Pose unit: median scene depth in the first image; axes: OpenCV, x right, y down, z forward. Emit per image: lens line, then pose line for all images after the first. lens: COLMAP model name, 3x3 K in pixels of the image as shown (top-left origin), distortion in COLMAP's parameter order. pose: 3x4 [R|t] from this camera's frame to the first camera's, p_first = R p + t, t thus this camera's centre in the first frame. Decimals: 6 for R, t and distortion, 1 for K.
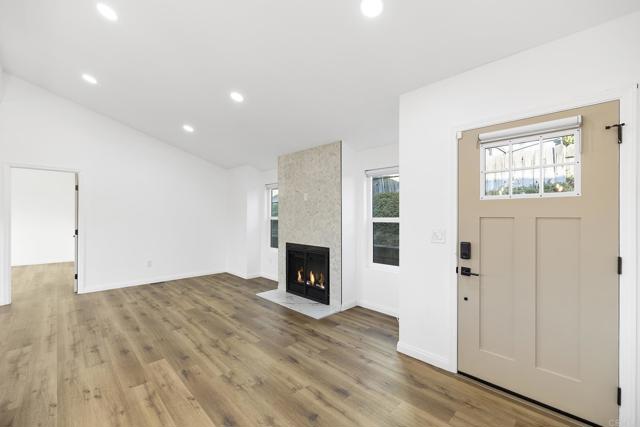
lens RADIAL K [[270.6, 0, 316.7], [0, 270.6, 211.3], [0, 0, 1]] dist [0.002562, -0.000209]
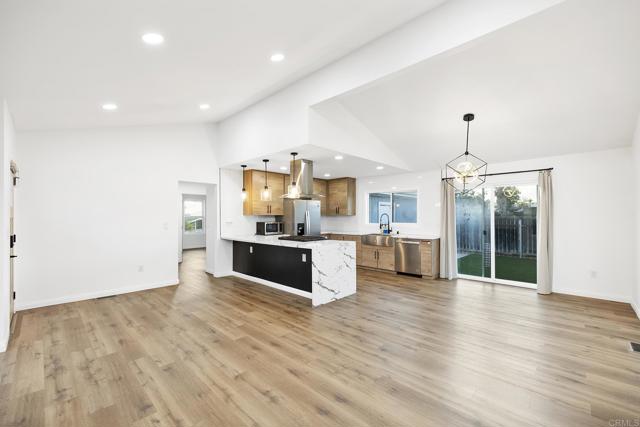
lens RADIAL K [[270.6, 0, 319.6], [0, 270.6, 214.7], [0, 0, 1]] dist [0.002562, -0.000209]
pose [[-0.999237, -0.004341, -0.038808, -0.677803], [-0.003468, 0.999740, -0.022552, 0.021207], [0.038896, -0.022400, -0.998992, 1.686387]]
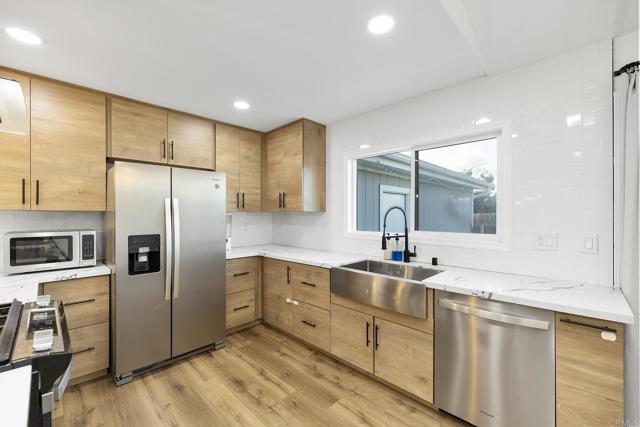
lens RADIAL K [[270.6, 0, 318.4], [0, 270.6, 214.5], [0, 0, 1]] dist [0.002562, -0.000209]
pose [[-0.999863, -0.002831, -0.016294, -1.042231], [-0.002520, 0.999815, -0.019074, 0.001354], [0.016344, -0.019030, -0.999685, 0.337731]]
